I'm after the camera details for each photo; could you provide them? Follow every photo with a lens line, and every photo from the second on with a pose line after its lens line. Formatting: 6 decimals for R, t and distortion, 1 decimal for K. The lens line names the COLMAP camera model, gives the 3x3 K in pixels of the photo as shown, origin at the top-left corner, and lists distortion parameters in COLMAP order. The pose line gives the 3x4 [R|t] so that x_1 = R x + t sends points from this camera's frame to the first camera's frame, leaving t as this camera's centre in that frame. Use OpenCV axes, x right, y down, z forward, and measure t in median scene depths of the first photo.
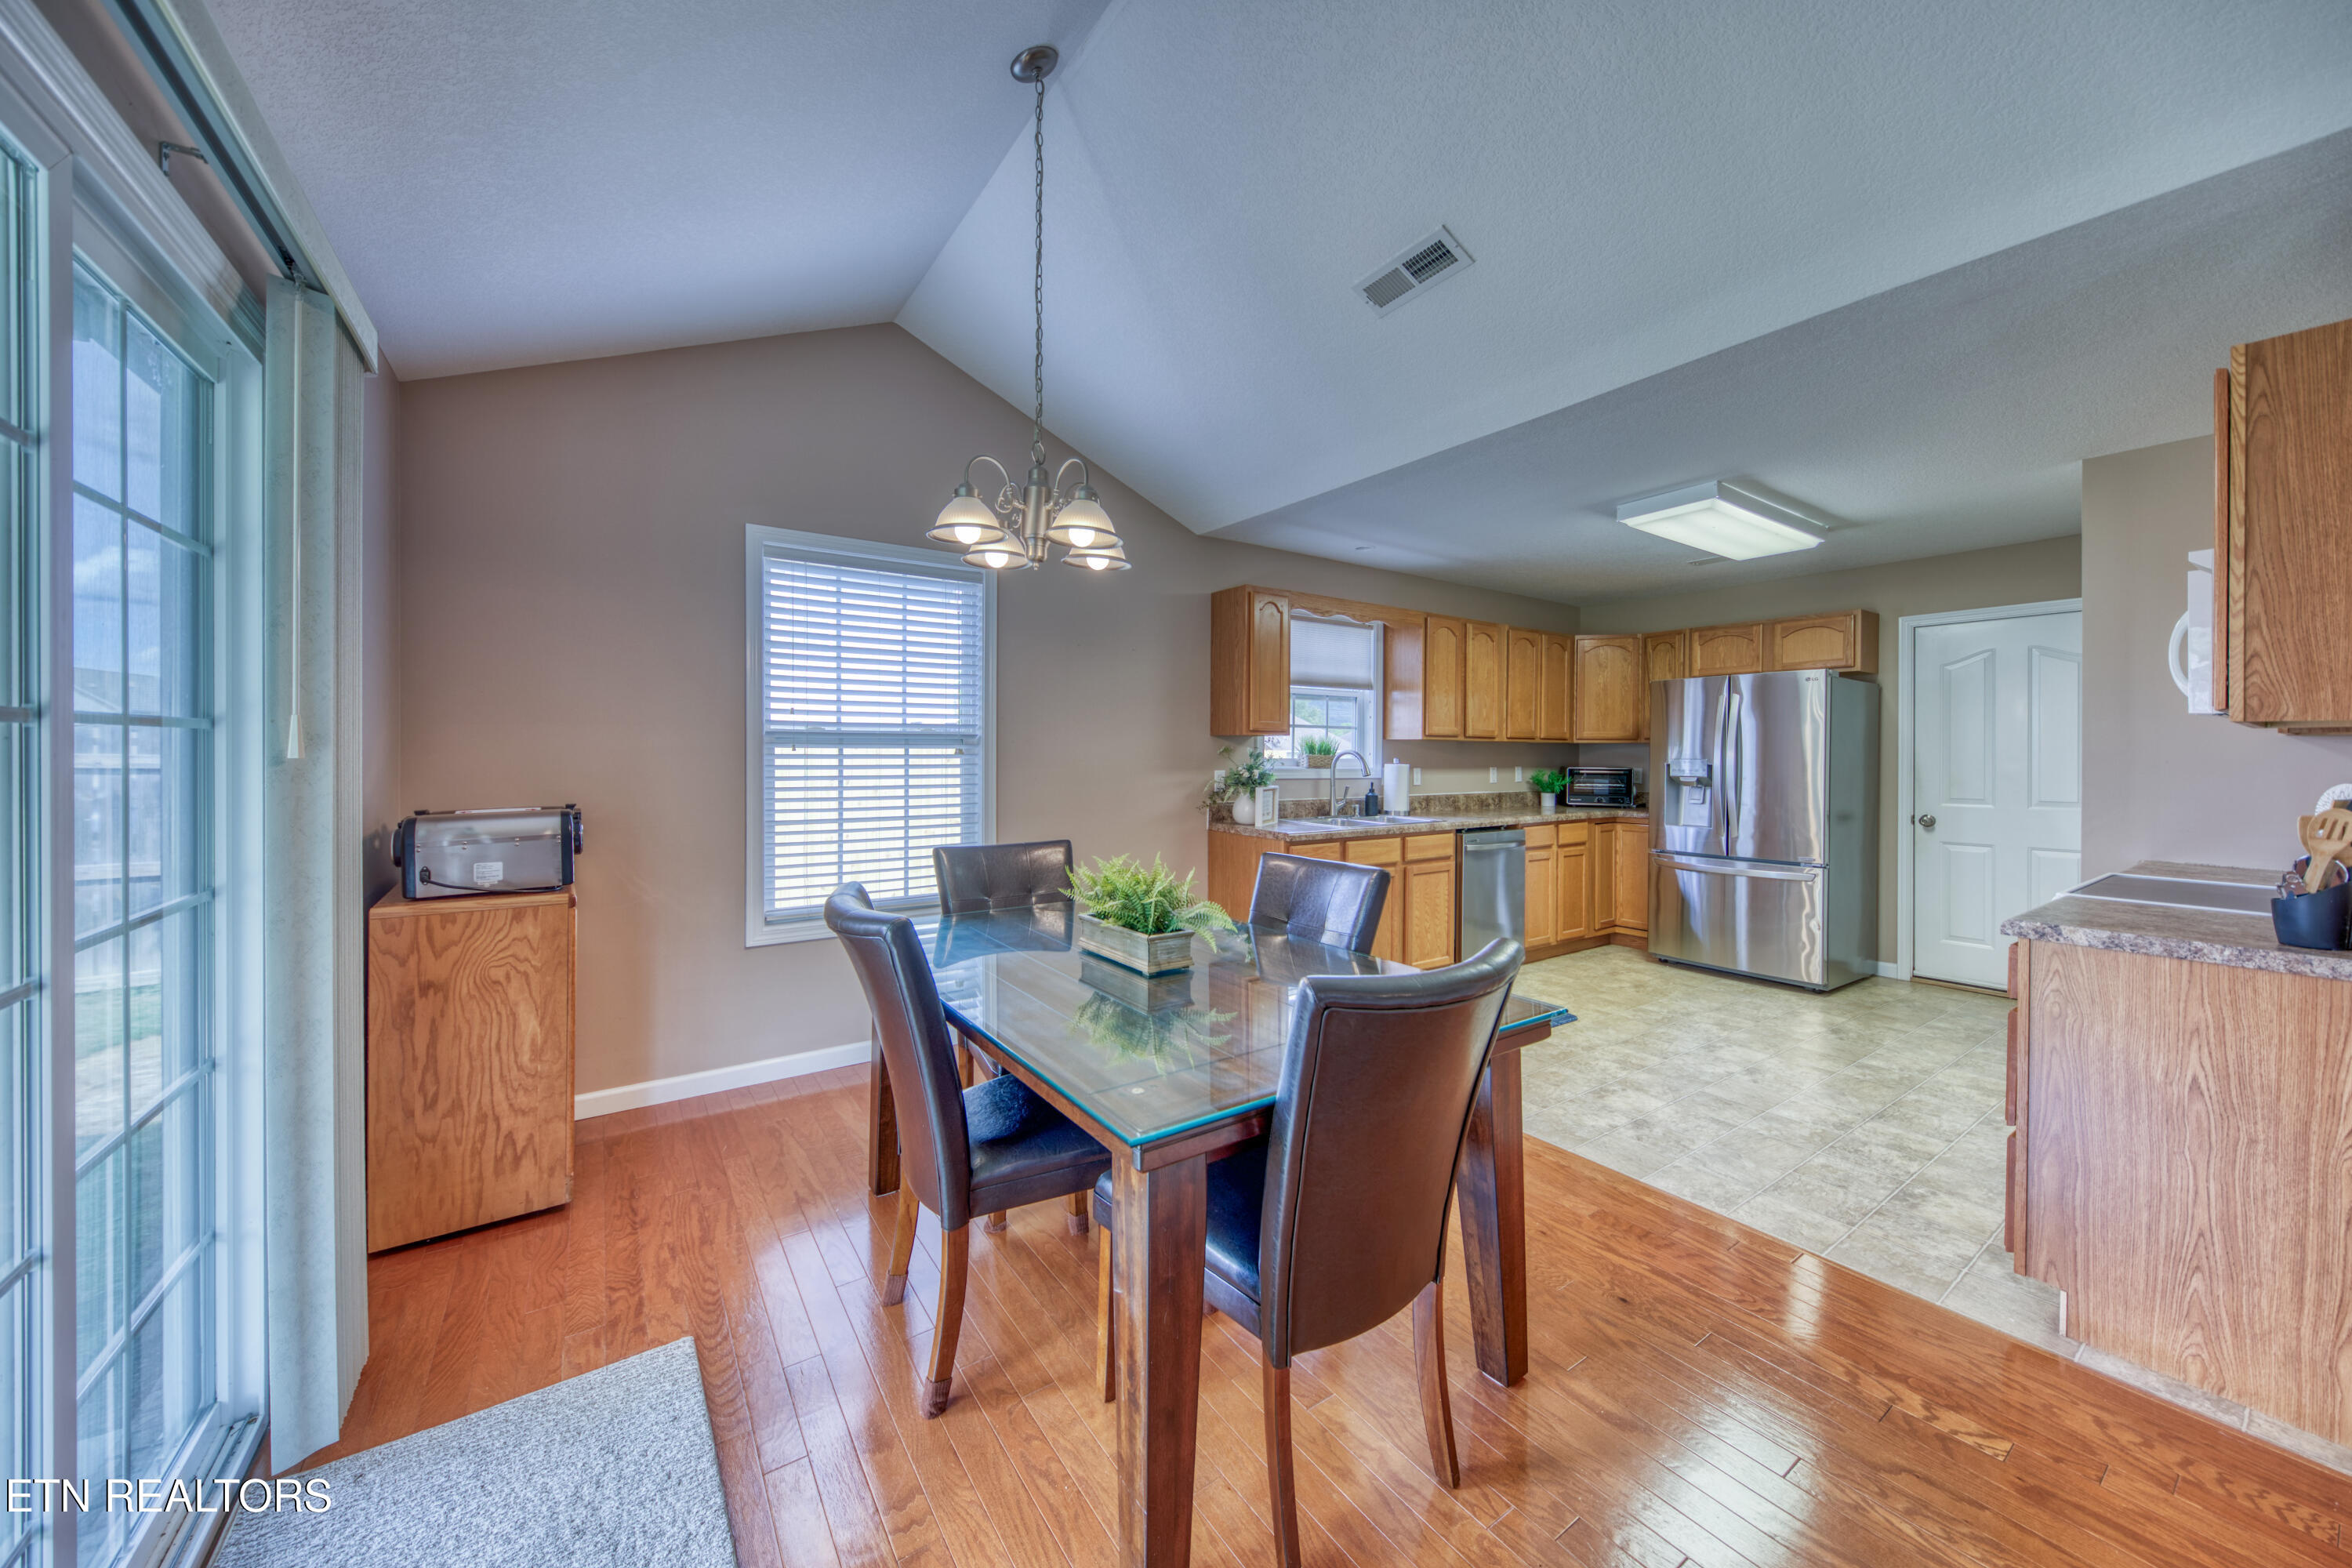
lens RADIAL K [[824.9, 0, 1177.4], [0, 824.9, 757.6], [0, 0, 1]] dist [-0.000257, -0.000078]
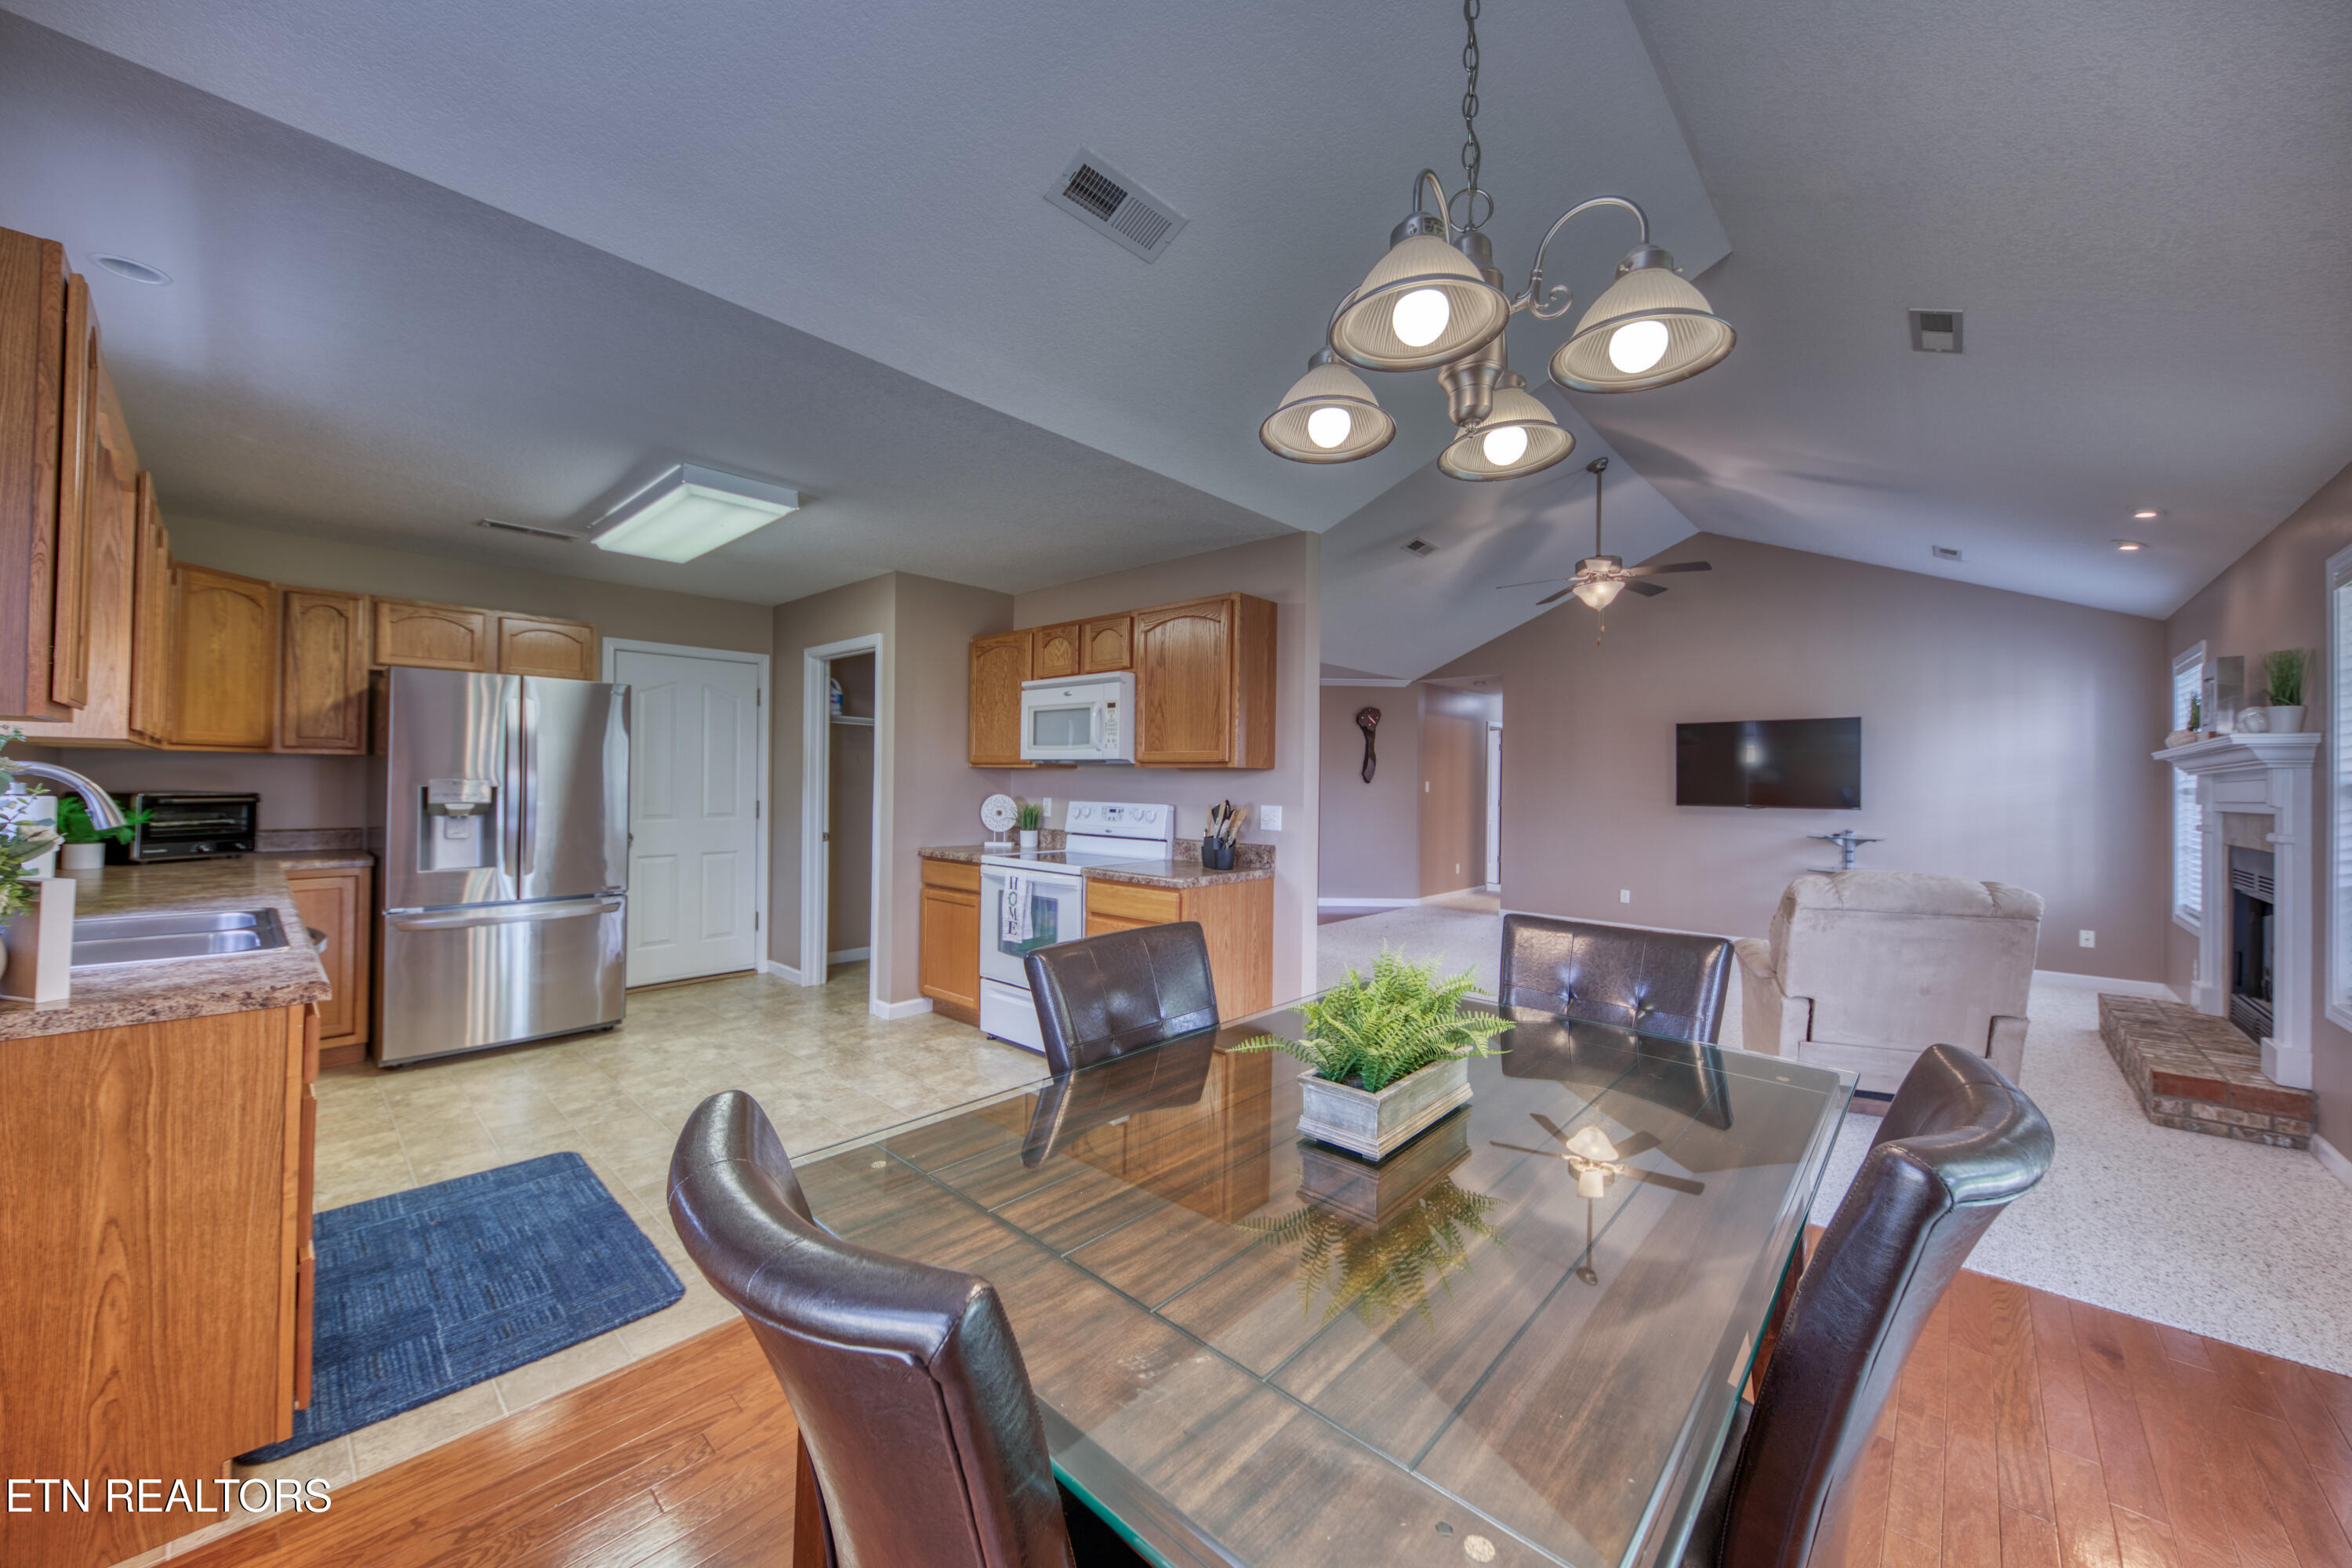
lens RADIAL K [[836.7, 0, 1164.1], [0, 836.7, 774.8], [0, 0, 1]] dist [0.021005, -0.007492]
pose [[-0.216467, 0.000630, 0.976290, -0.269076], [-0.008781, 0.999958, -0.002592, -0.005929], [-0.976250, -0.009134, -0.216452, 0.556204]]
